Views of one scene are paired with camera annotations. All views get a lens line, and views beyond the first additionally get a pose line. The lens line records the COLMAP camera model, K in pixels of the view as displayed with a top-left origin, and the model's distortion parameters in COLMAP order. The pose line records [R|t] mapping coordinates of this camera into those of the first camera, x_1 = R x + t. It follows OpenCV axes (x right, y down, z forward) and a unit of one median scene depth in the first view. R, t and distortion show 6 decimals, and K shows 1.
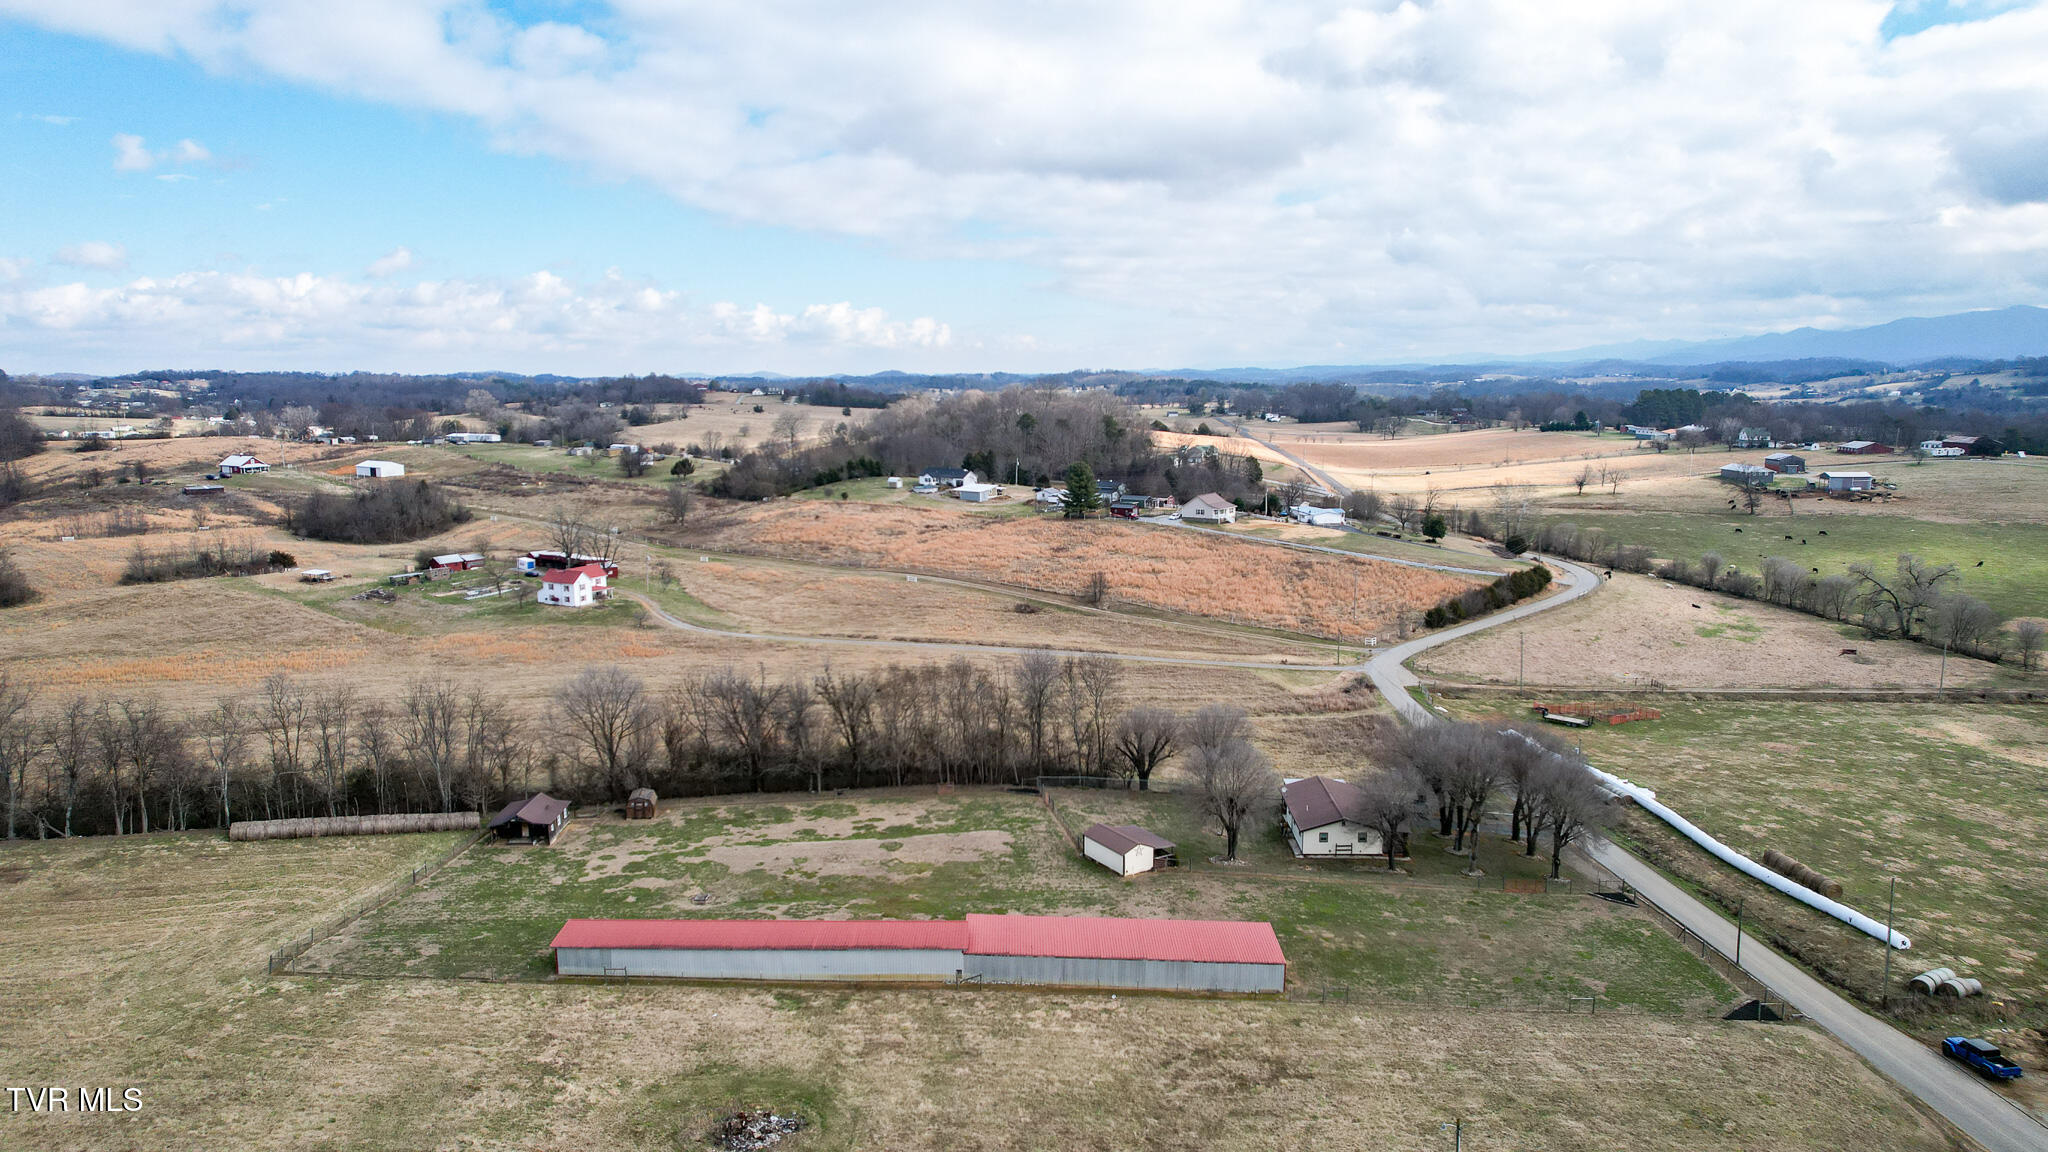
lens RADIAL K [[1308.9, 0, 1024.5], [0, 1308.9, 579.3], [0, 0, 1]] dist [-0.071512, 0.065254]
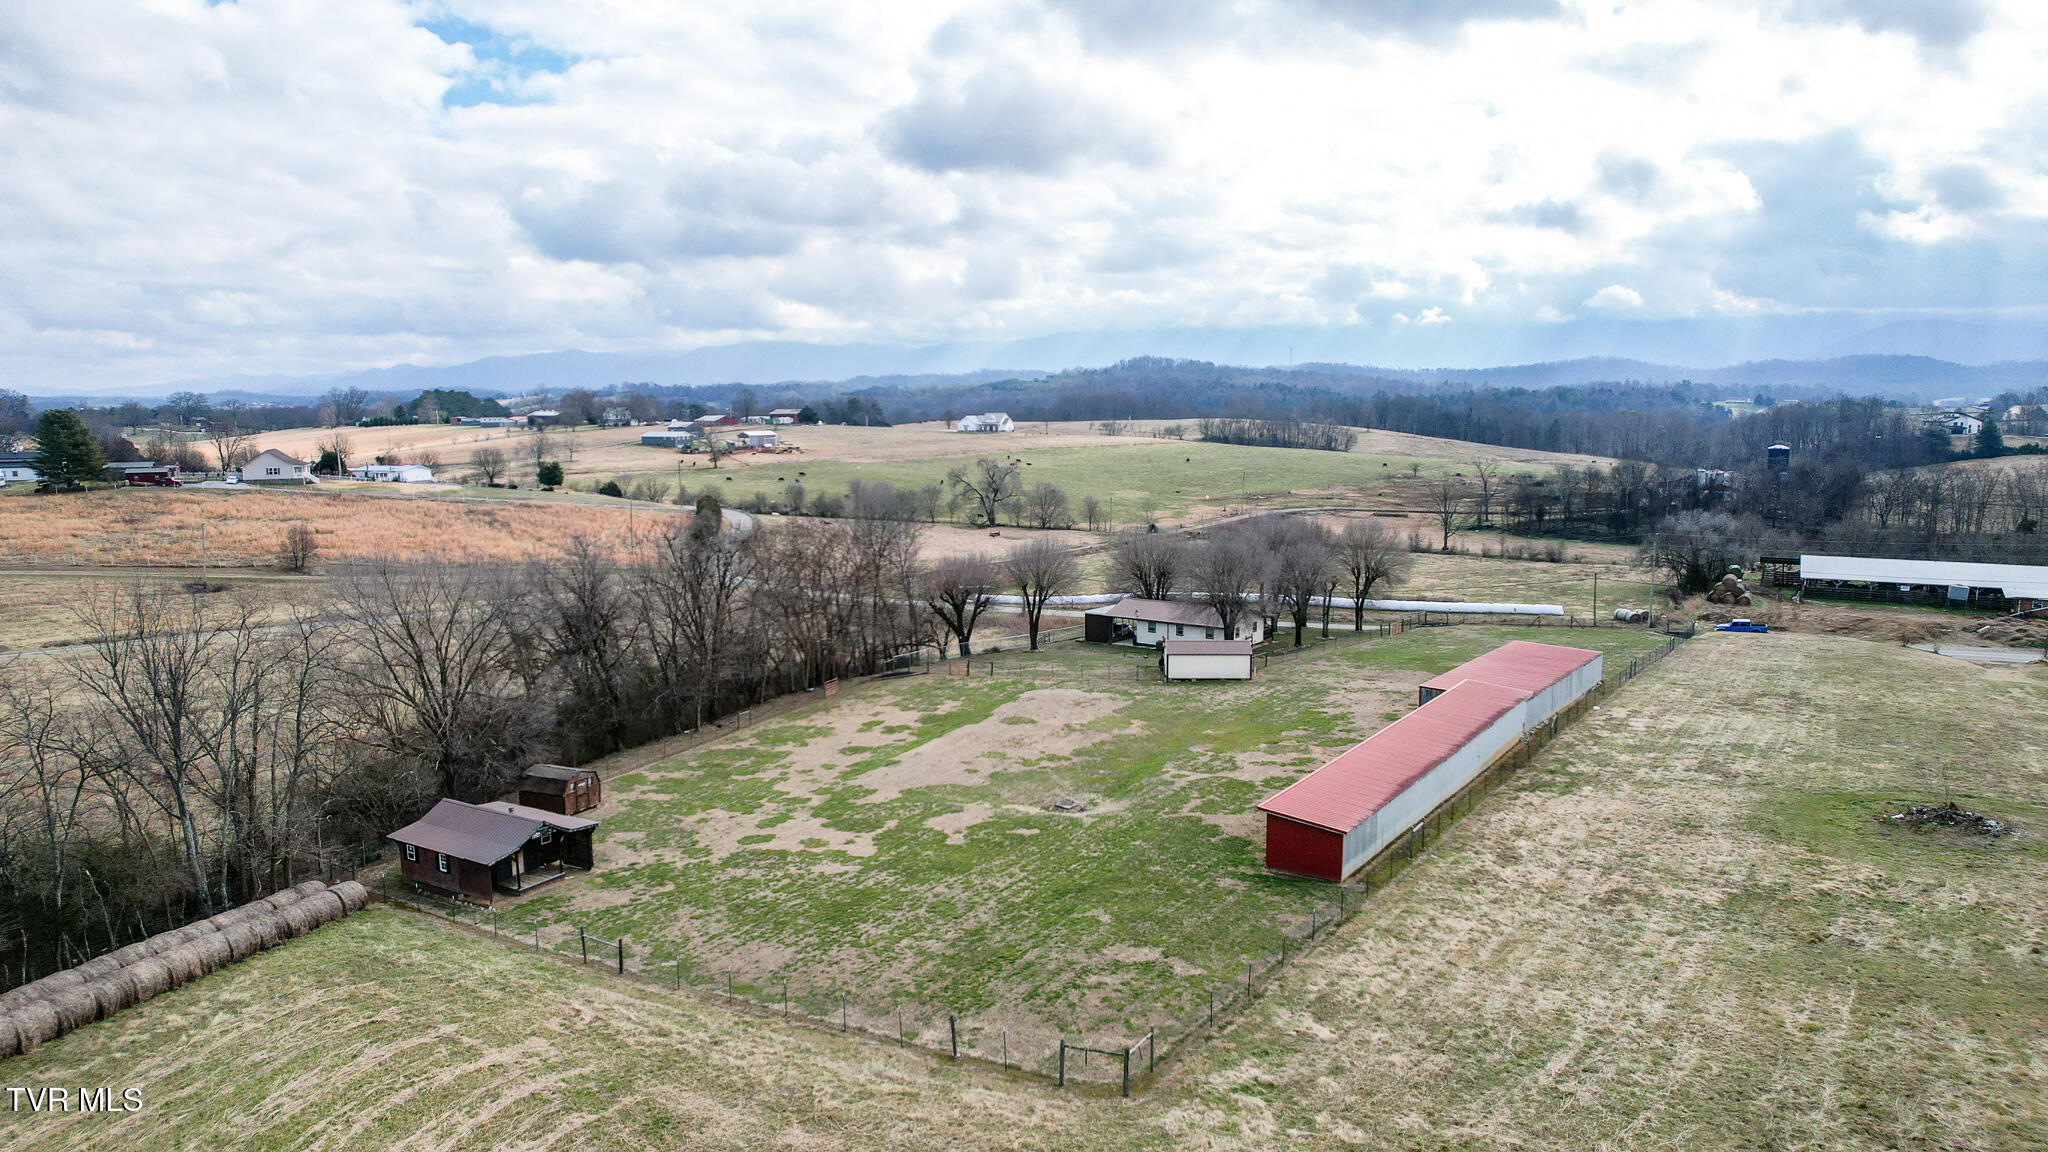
lens RADIAL K [[1308.9, 0, 1024.5], [0, 1308.9, 579.3], [0, 0, 1]] dist [-0.071512, 0.065254]
pose [[0.548981, -0.106838, 0.828979, -0.916489], [0.130357, 0.990605, 0.041341, 0.134664], [-0.825607, 0.085368, 0.557750, 0.801511]]
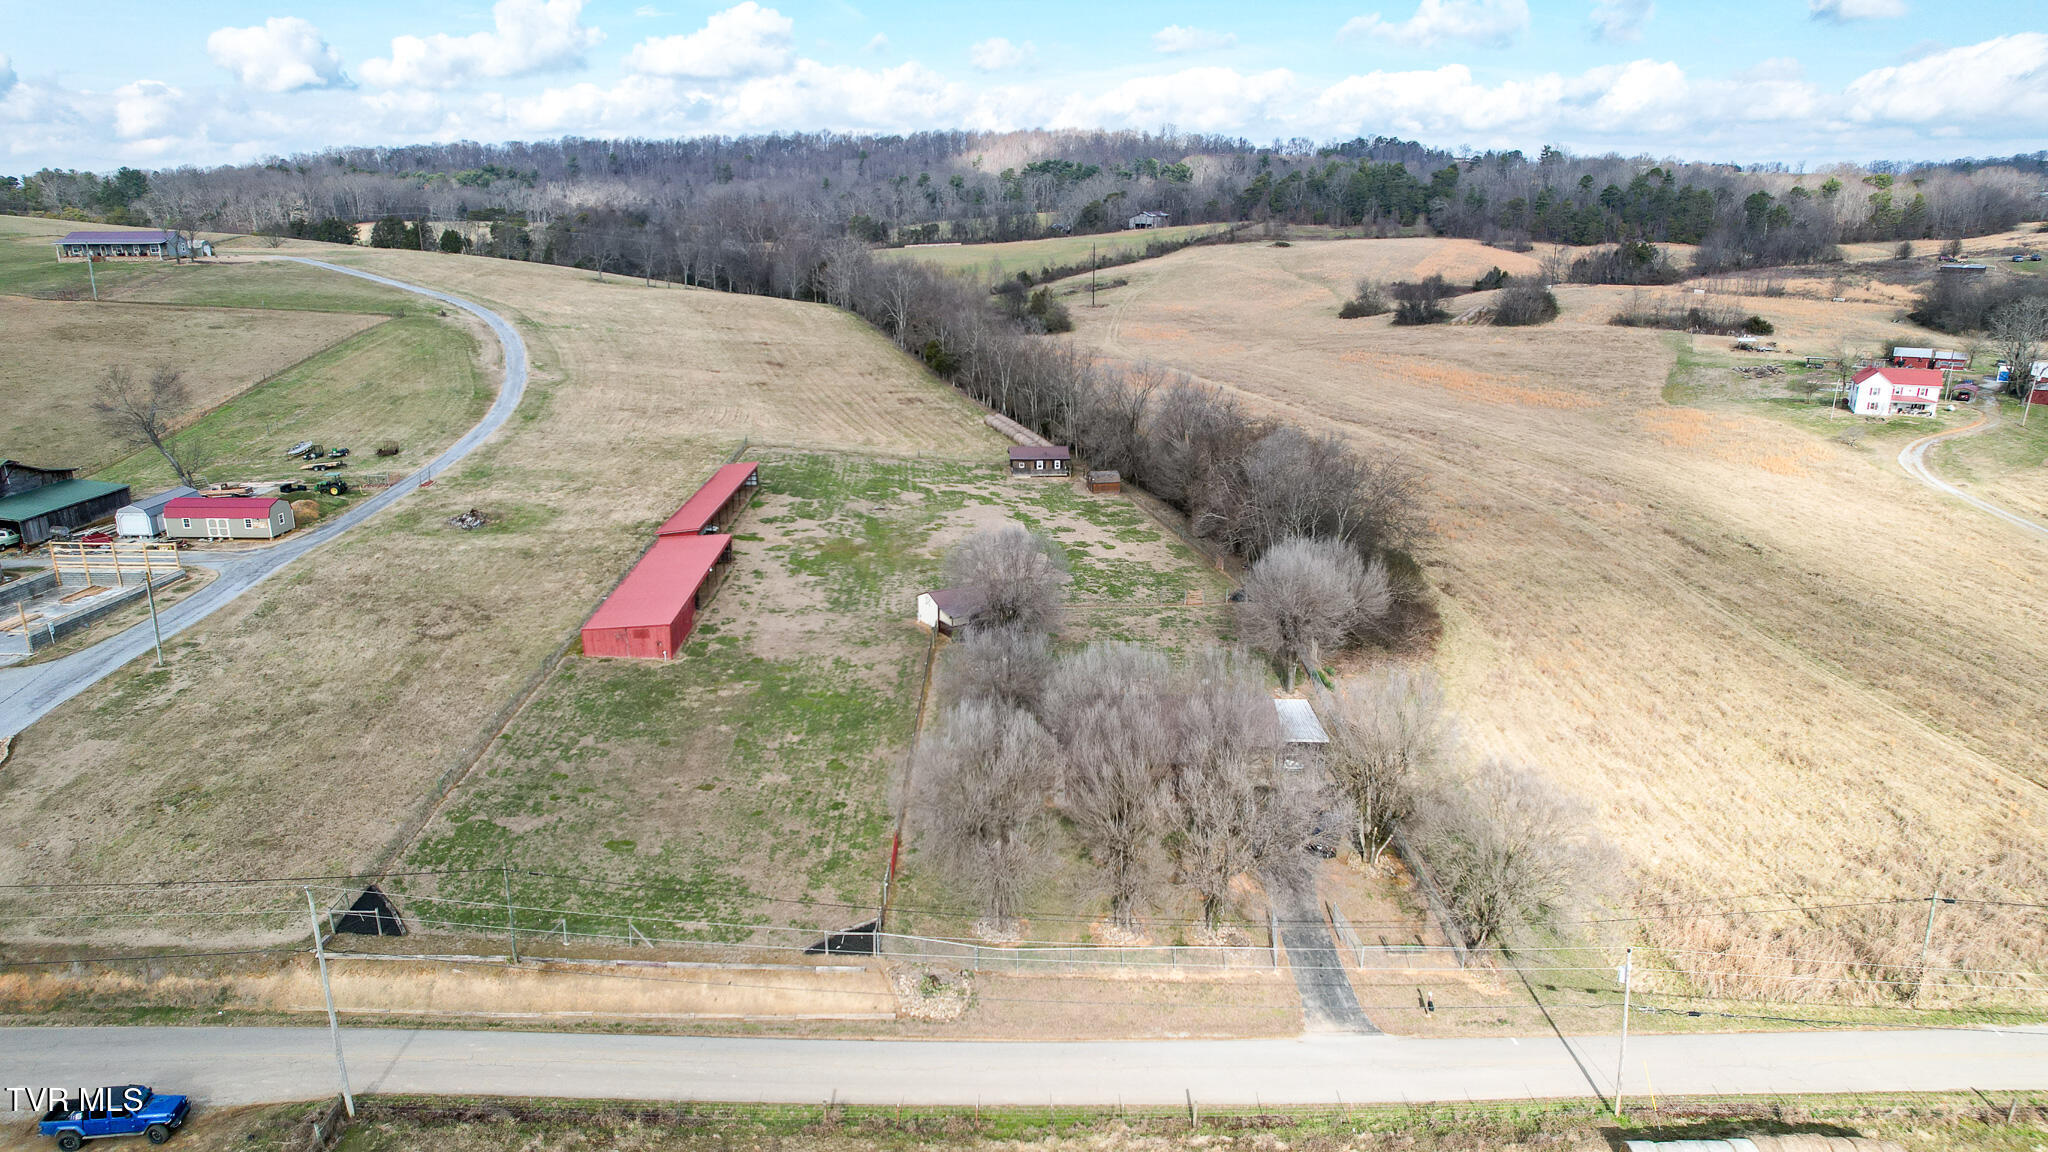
lens RADIAL K [[1308.9, 0, 1024.5], [0, 1308.9, 579.3], [0, 0, 1]] dist [-0.071512, 0.065254]
pose [[0.041422, 0.295285, -0.954511, 1.183153], [-0.152476, 0.946009, 0.286038, -0.086287], [0.987439, 0.133692, 0.084210, 1.257393]]
